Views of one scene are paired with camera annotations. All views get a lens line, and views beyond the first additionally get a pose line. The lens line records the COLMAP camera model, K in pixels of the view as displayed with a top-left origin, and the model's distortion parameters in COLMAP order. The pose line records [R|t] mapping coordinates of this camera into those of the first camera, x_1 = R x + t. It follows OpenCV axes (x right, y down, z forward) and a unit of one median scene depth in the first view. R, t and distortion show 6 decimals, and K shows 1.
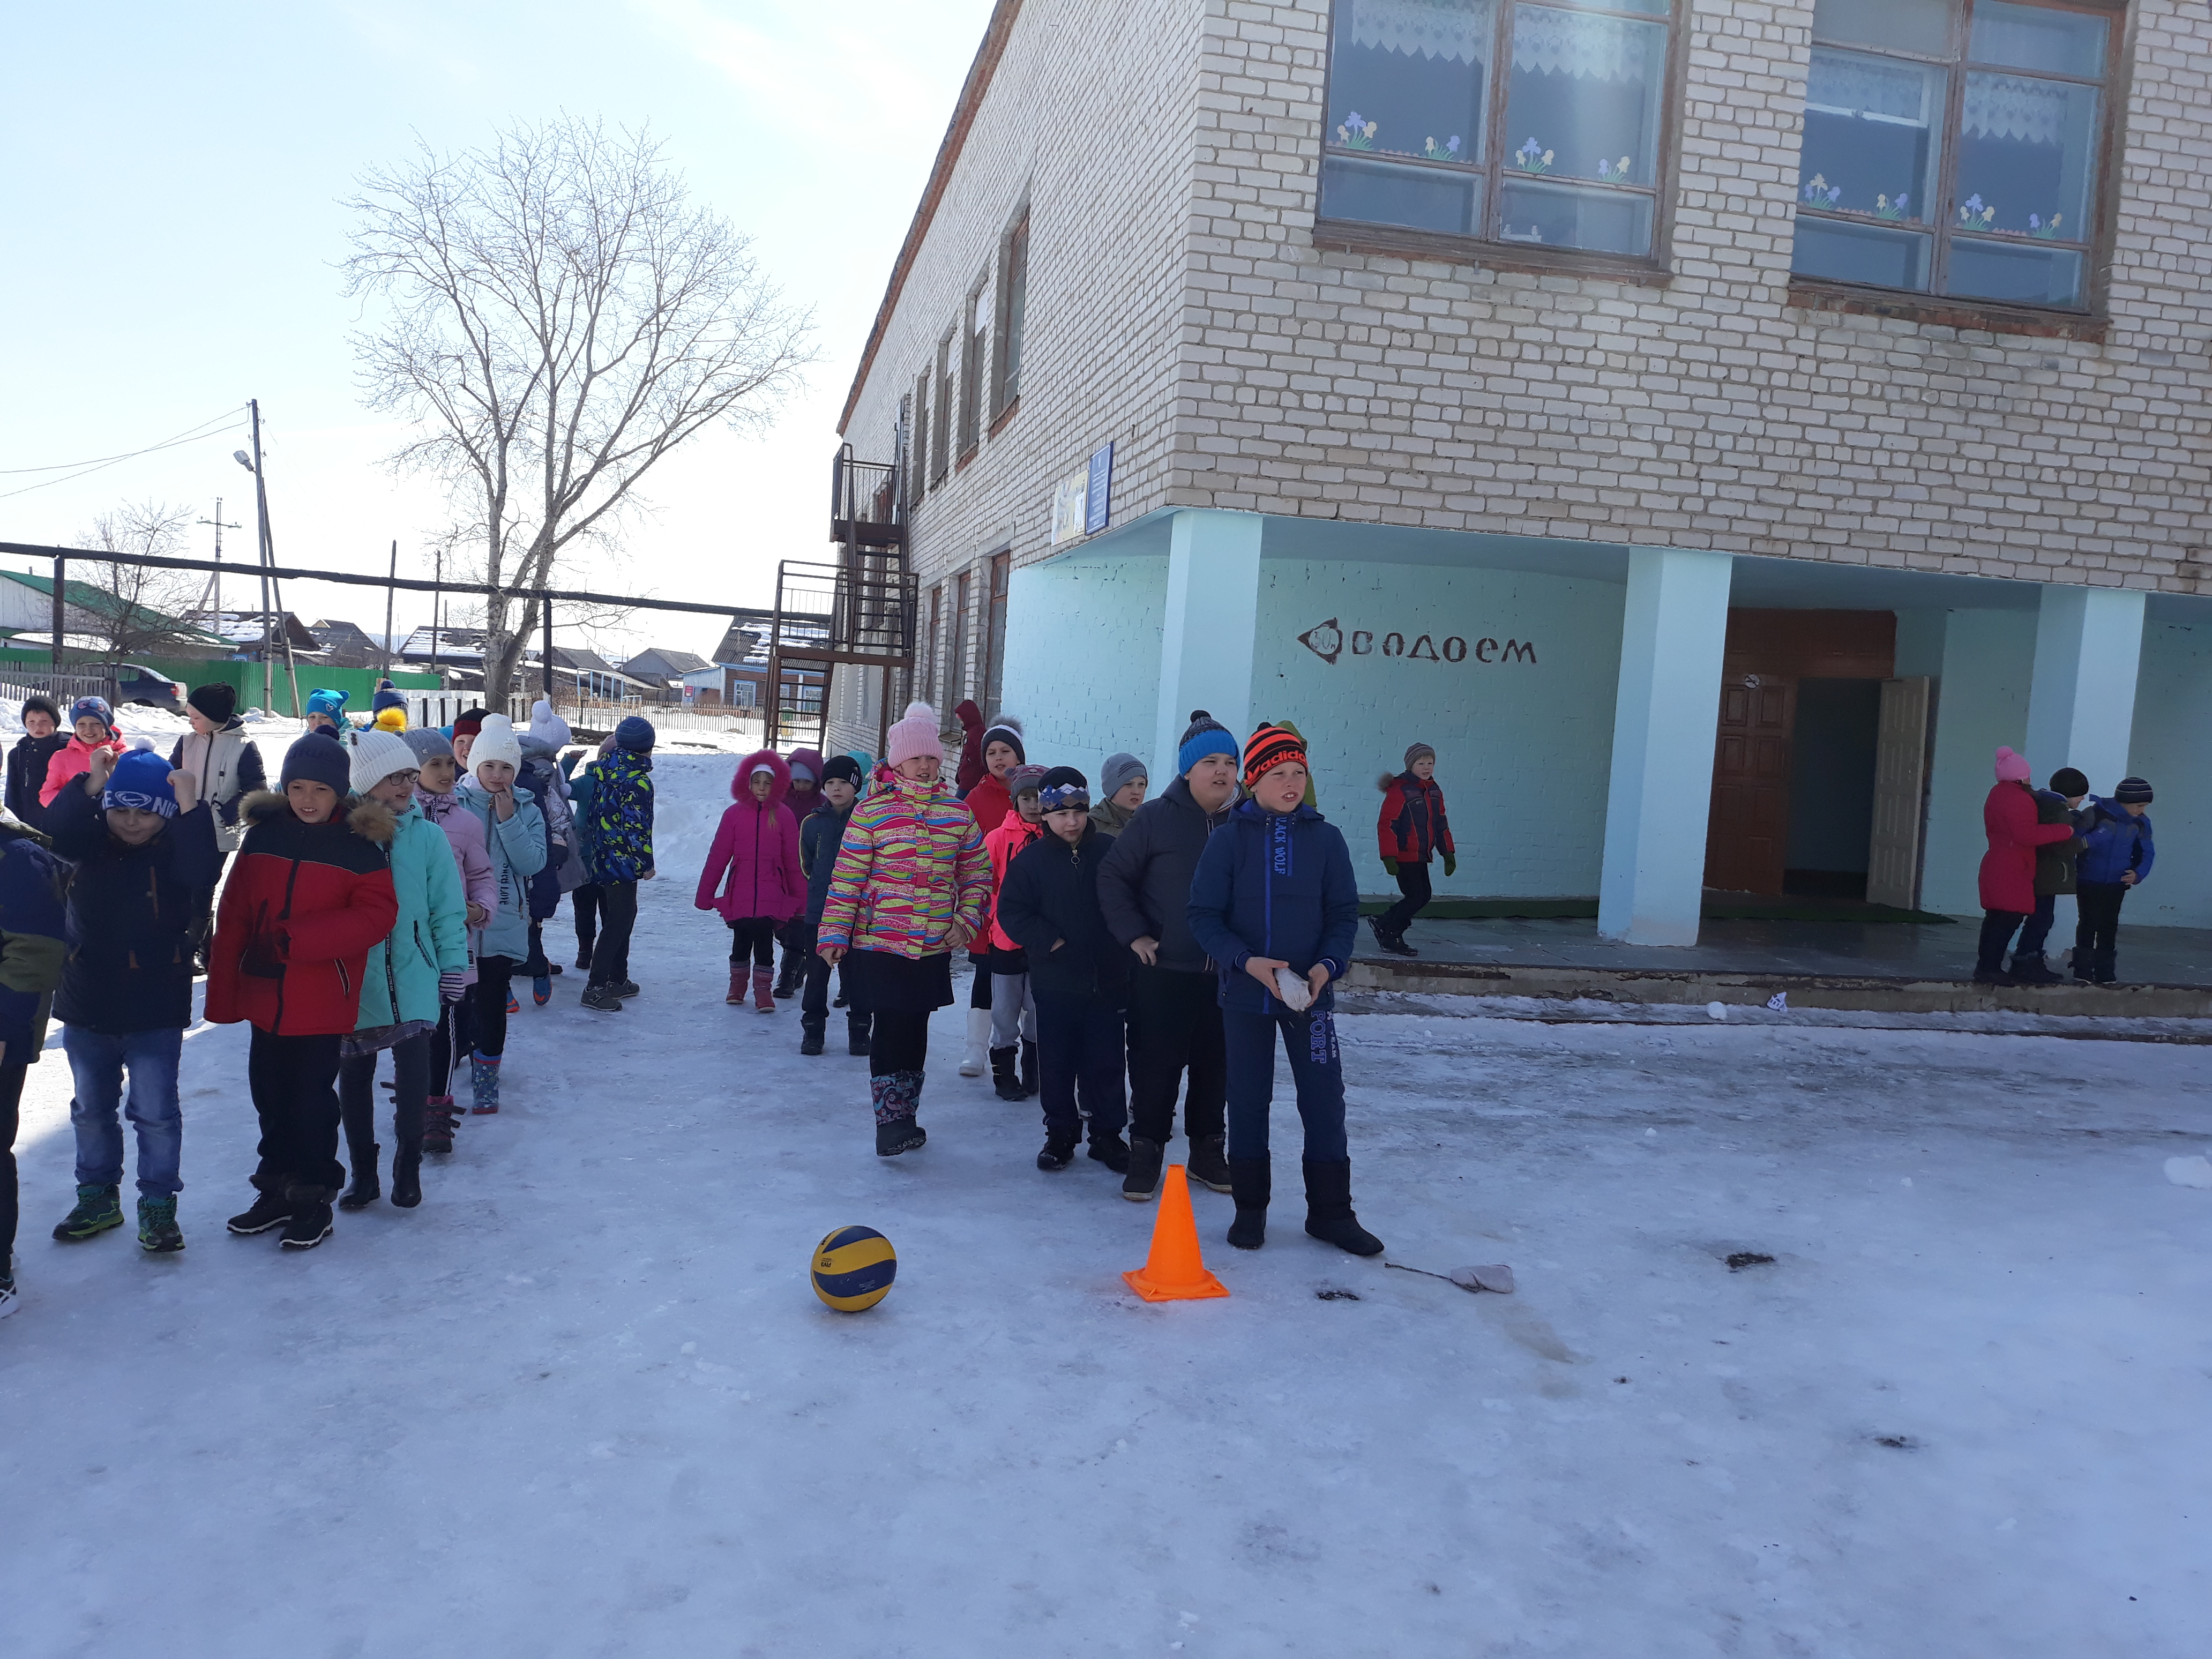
lens RADIAL K [[1830.8, 0, 1097.6], [0, 1830.8, 902.3], [0, 0, 1]] dist [0.024061, -0.061017]
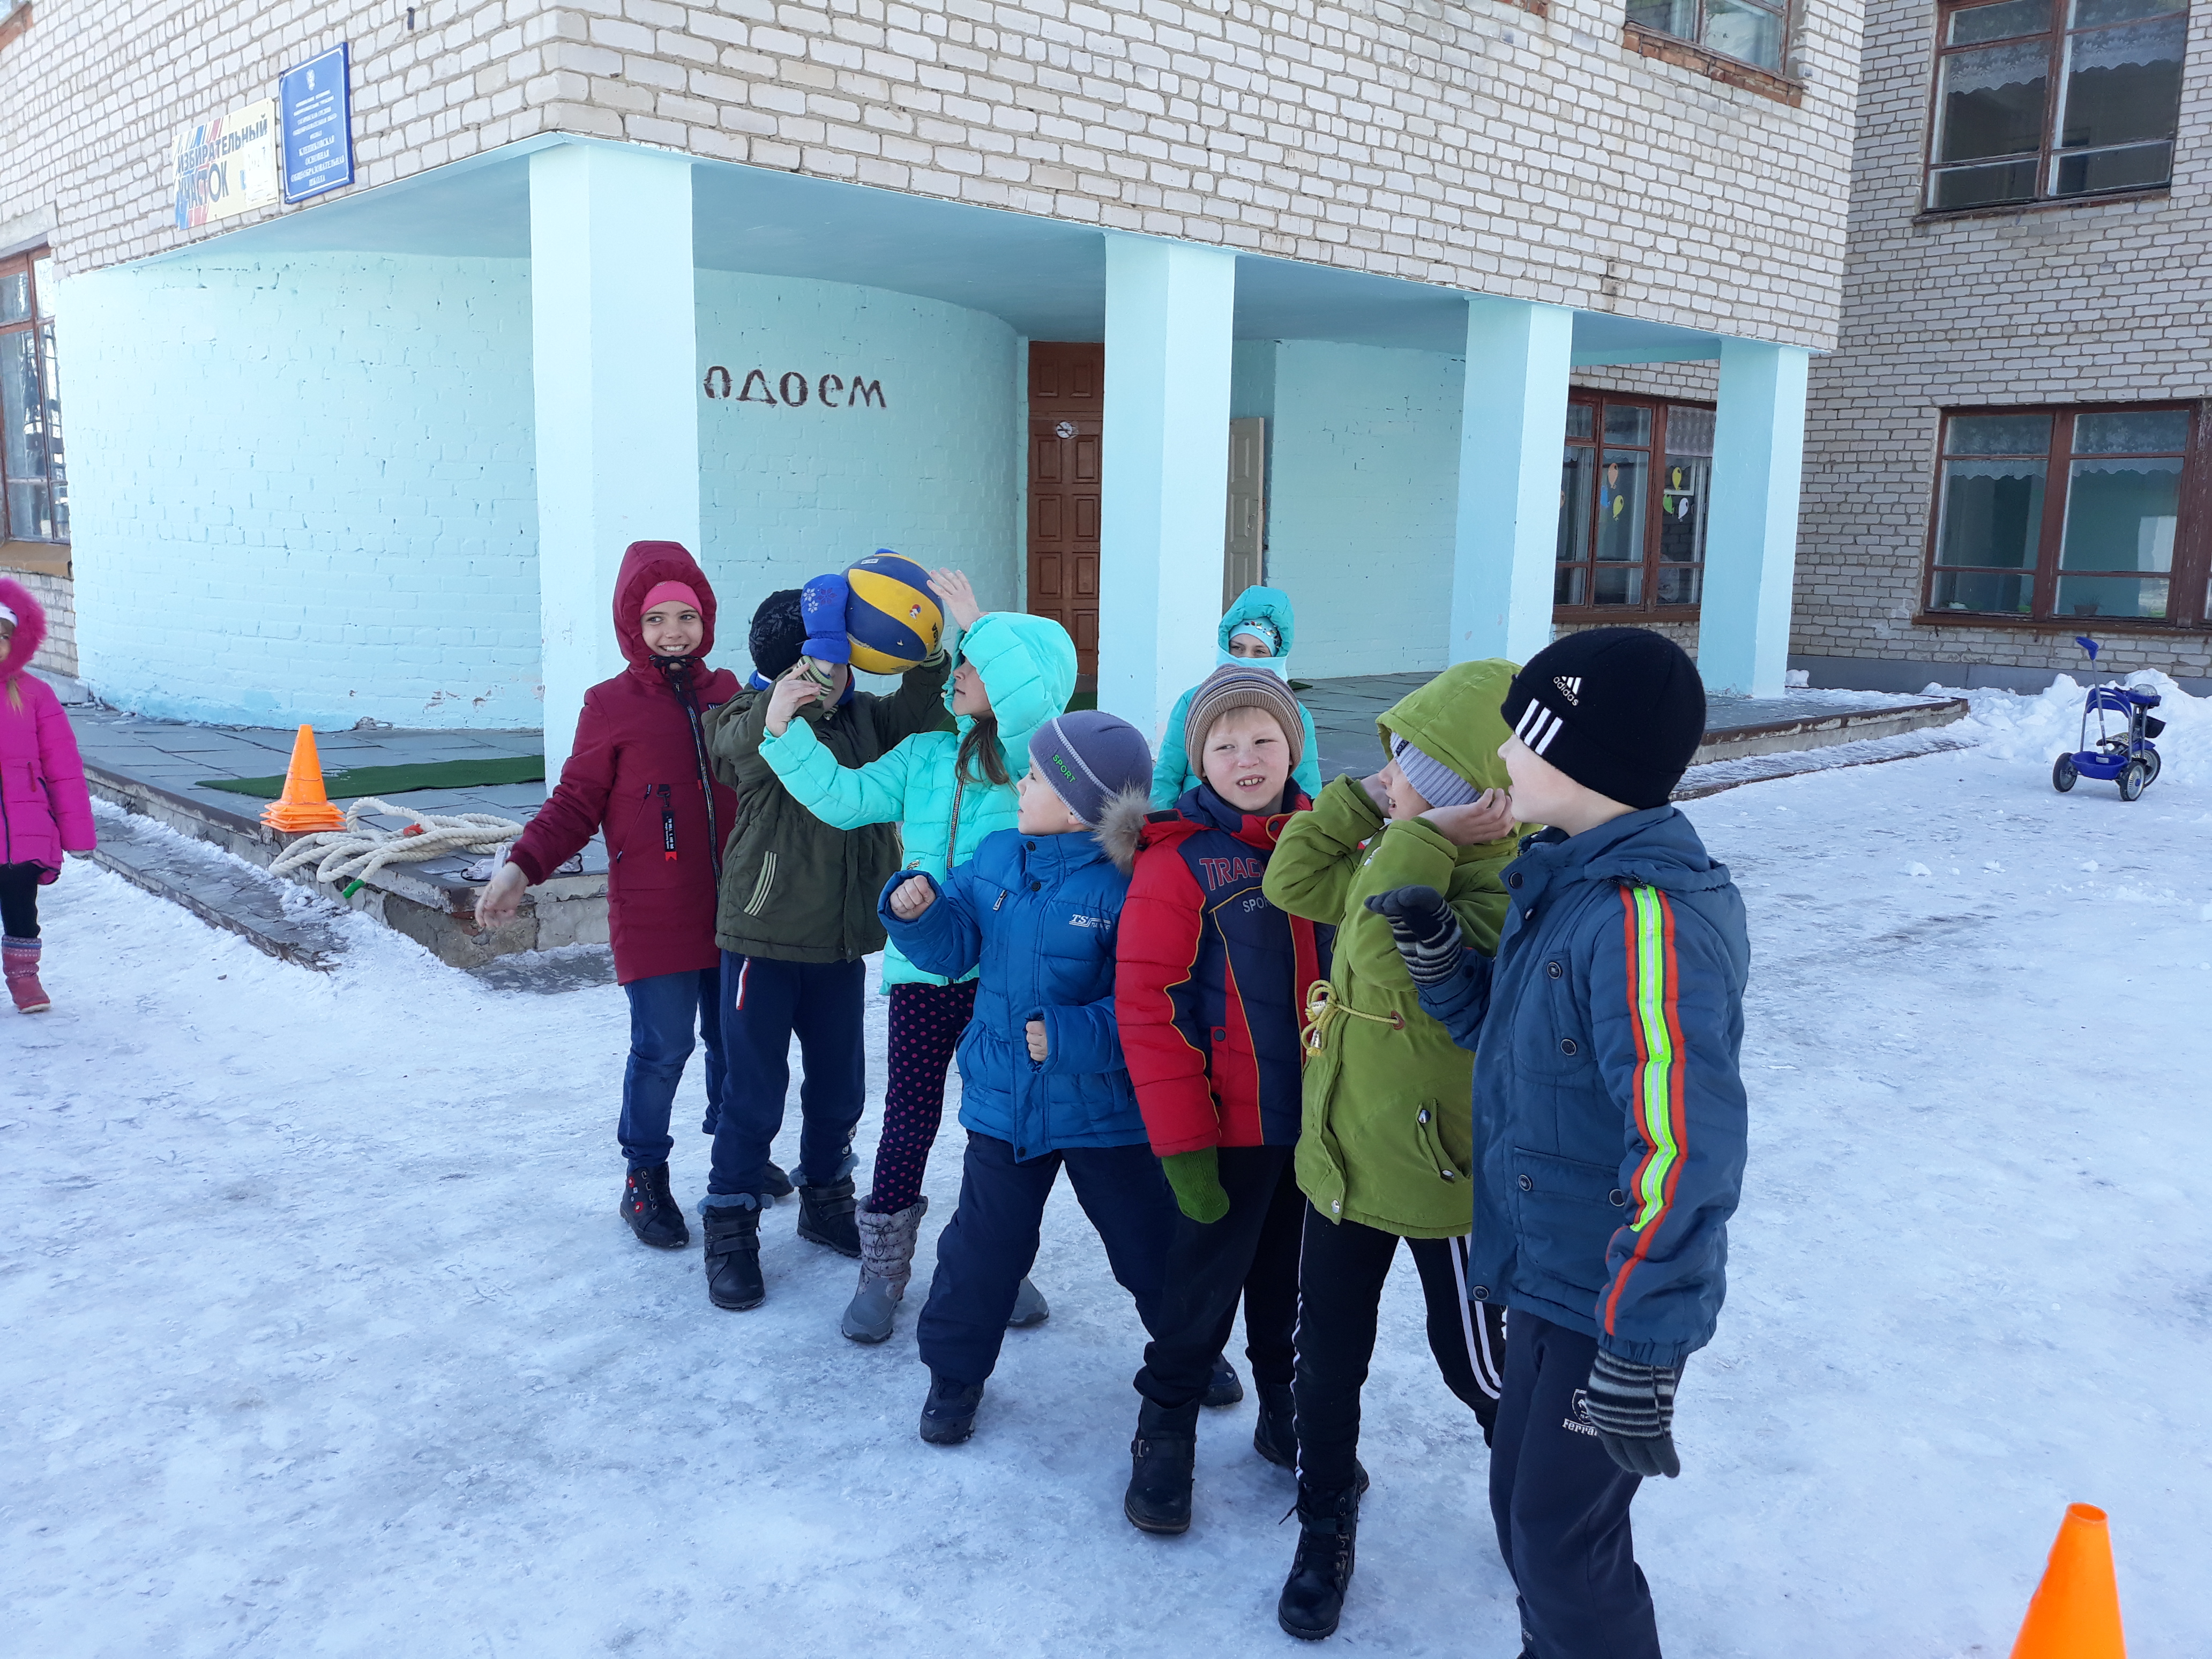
lens RADIAL K [[1830.8, 0, 1091.7], [0, 1830.8, 826.1], [0, 0, 1]] dist [0.024061, -0.061017]
pose [[0.839926, -0.135851, 0.525422, -0.152870], [0.093714, 0.989925, 0.106143, -0.036799], [-0.534548, -0.039913, 0.844195, 0.370285]]
